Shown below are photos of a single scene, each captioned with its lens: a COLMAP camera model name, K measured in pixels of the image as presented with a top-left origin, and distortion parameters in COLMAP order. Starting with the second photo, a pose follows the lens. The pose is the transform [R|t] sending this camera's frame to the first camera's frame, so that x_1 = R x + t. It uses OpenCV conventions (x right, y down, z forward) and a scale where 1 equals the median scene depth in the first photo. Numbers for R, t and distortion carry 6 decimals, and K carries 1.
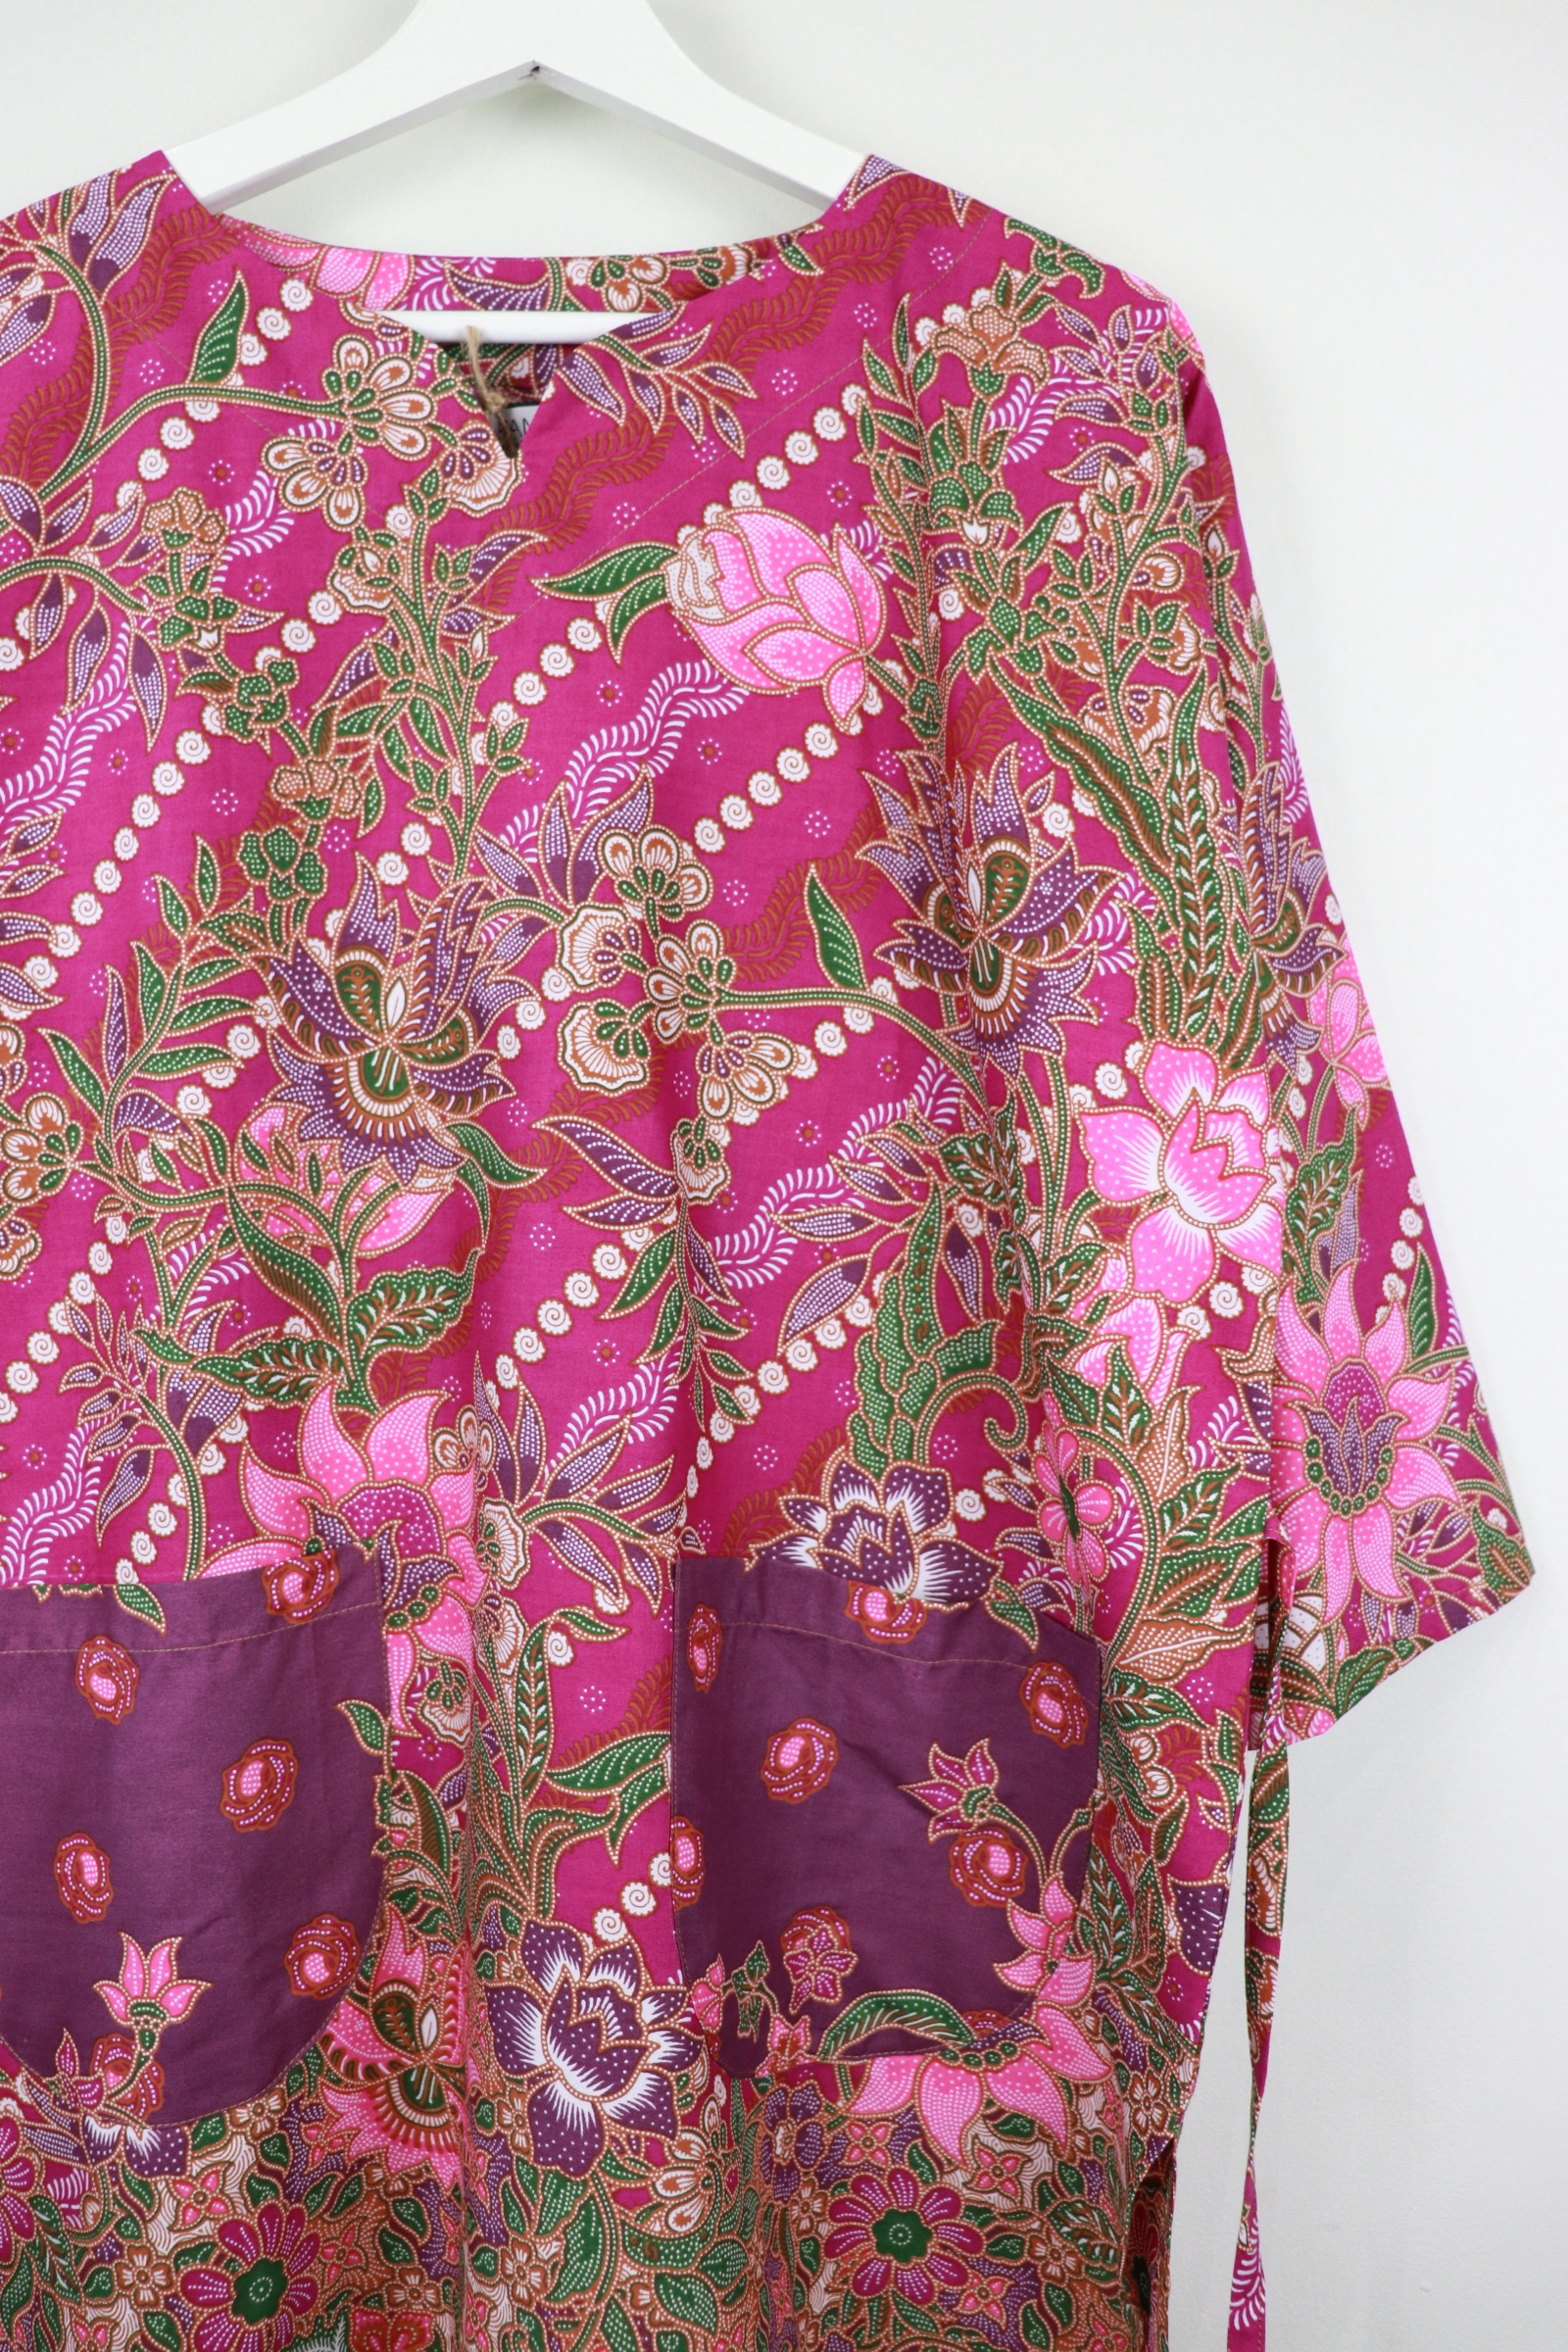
lens RADIAL K [[1844.4, 0, 791.5], [0, 1844.4, 1163.8], [0, 0, 1]] dist [-0.165409, 0.133763]
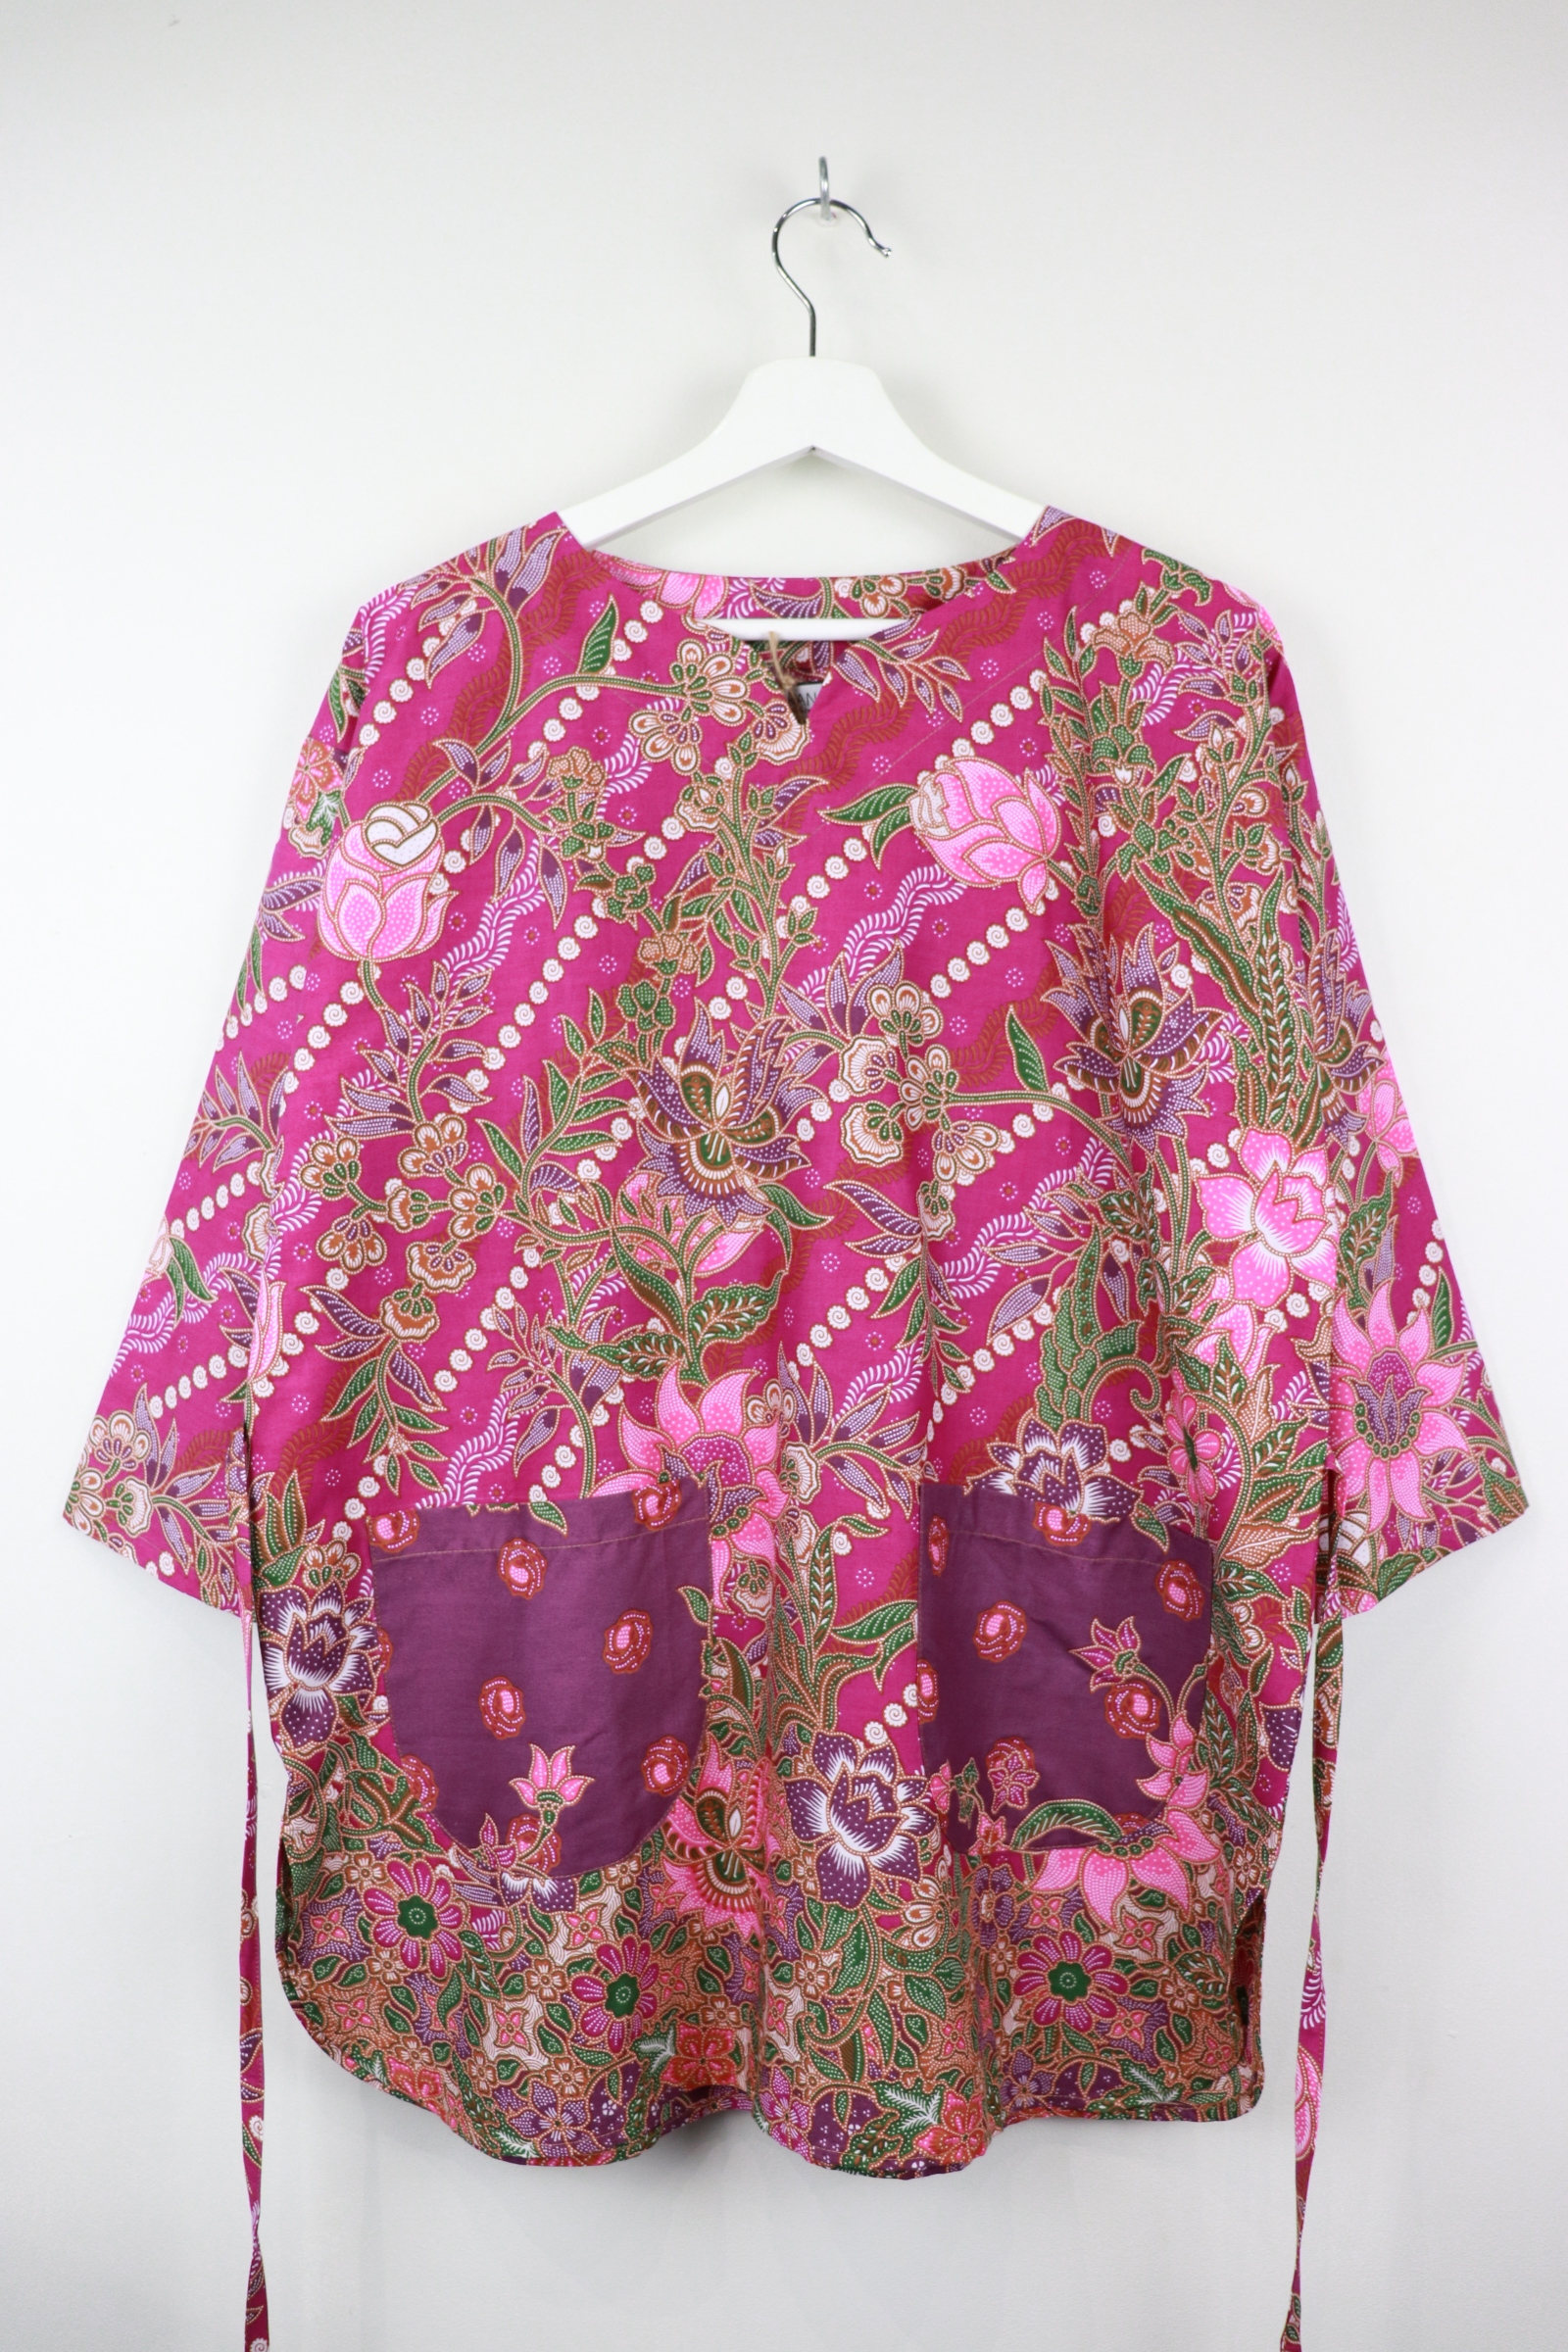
lens RADIAL K [[1844.4, 0, 791.5], [0, 1844.4, 1163.8], [0, 0, 1]] dist [-0.165409, 0.133763]
pose [[0.998170, -0.001711, -0.060445, -0.075313], [0.000793, 0.999884, -0.015209, -0.016433], [0.060464, 0.015133, 0.998056, -0.462426]]
